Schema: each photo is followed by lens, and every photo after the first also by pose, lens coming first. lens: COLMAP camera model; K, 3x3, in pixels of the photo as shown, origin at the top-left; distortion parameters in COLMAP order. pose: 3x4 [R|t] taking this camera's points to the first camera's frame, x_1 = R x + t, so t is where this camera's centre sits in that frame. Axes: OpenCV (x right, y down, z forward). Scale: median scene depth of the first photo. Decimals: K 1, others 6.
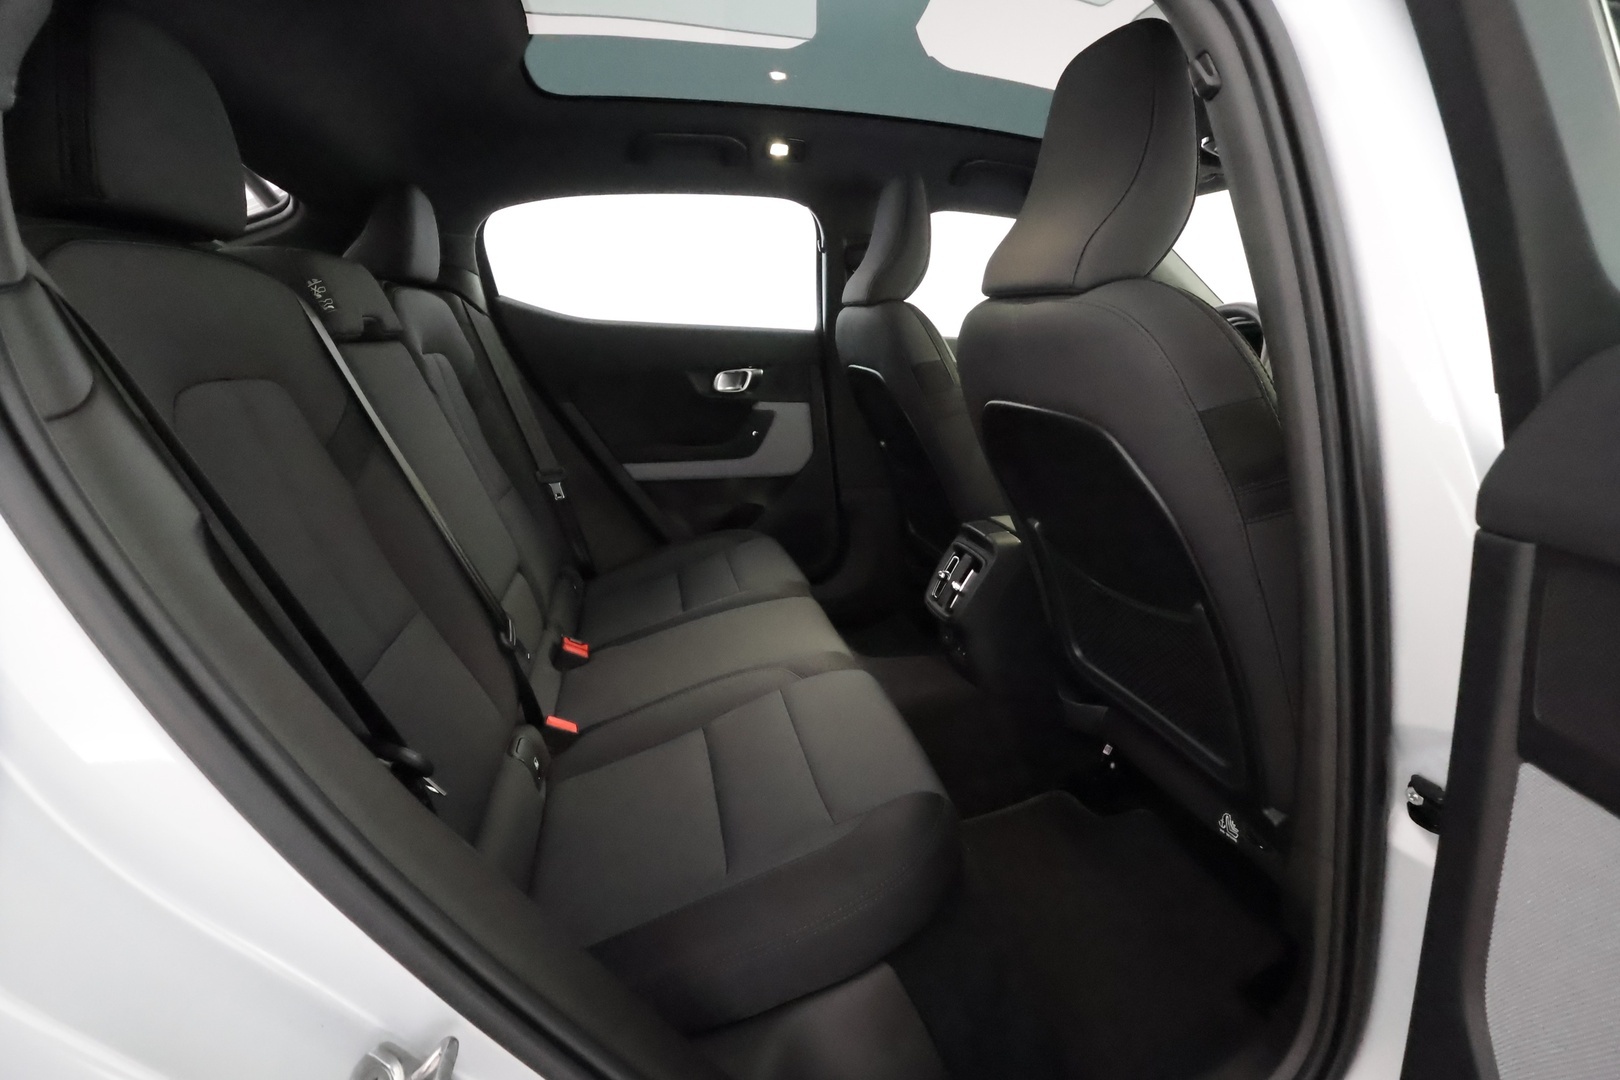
lens RADIAL K [[743.1, 0, 810.0], [0, 743.1, 540.0], [0, 0, 1]] dist [-0.000052, 0.000182]
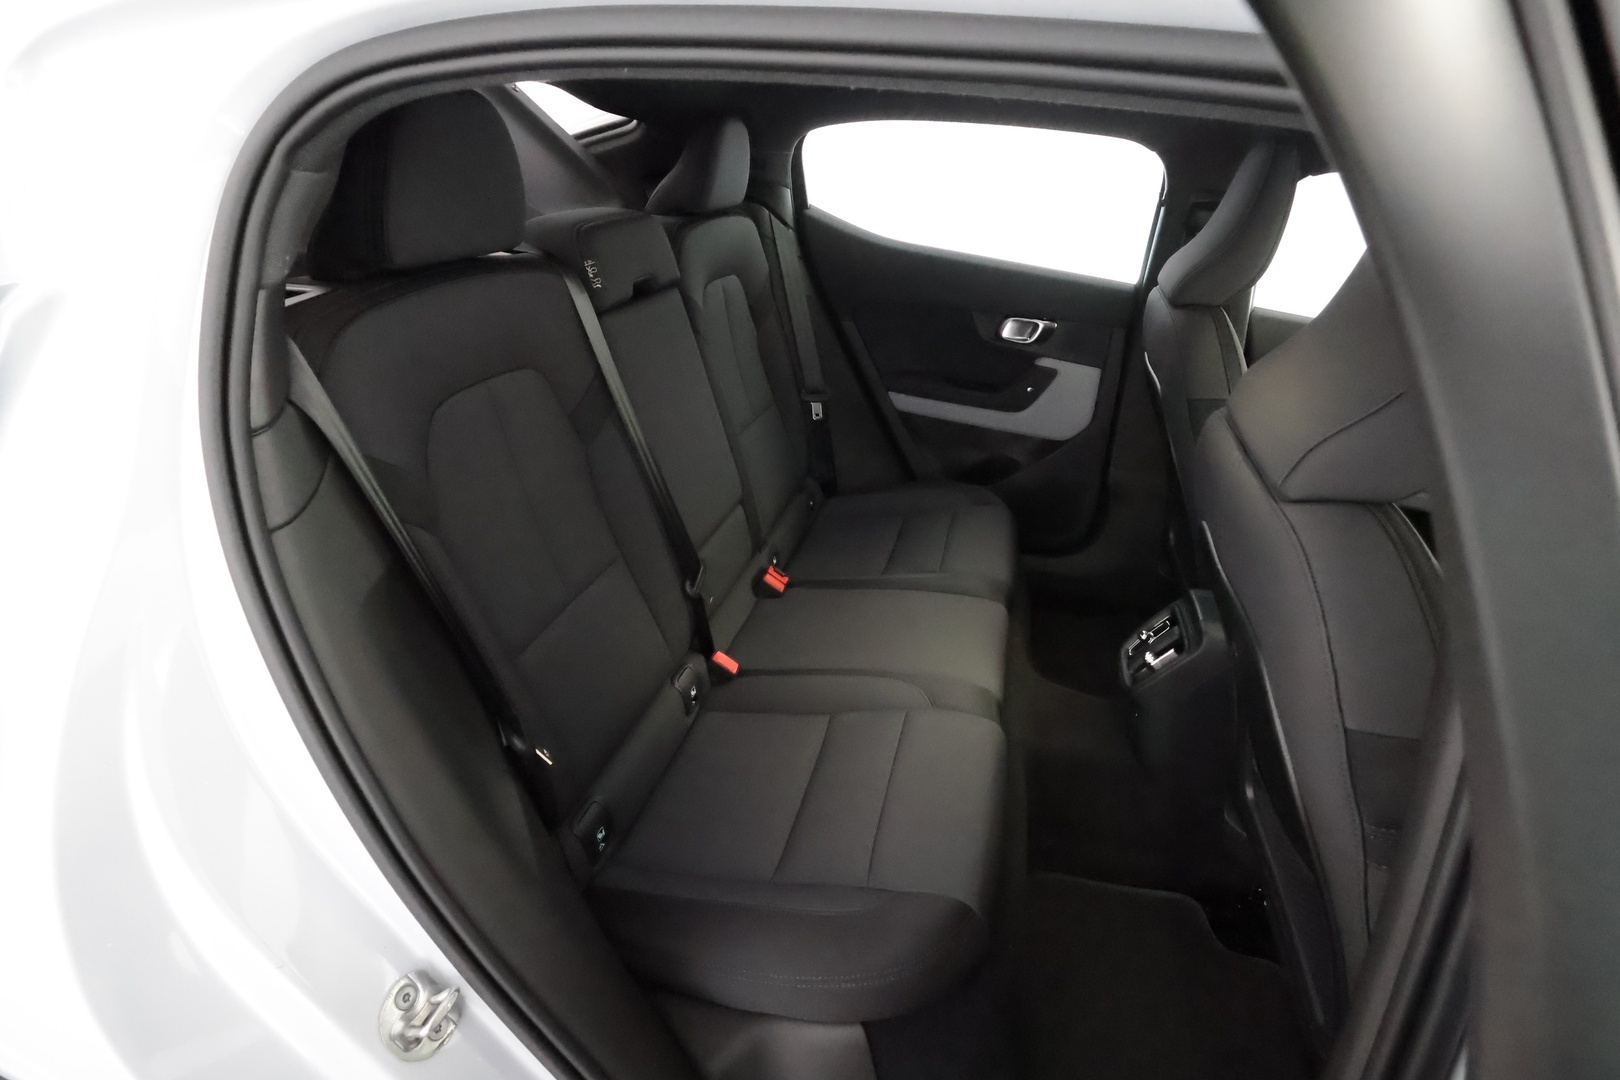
lens RADIAL K [[748.3, 0, 810.0], [0, 748.3, 540.0], [0, 0, 1]] dist [-0.017766, -0.000123]
pose [[0.882453, 0.302518, -0.360222, 0.092979], [-0.224553, 0.943802, 0.242516, -0.160665], [0.413343, -0.133120, 0.900792, 0.028506]]
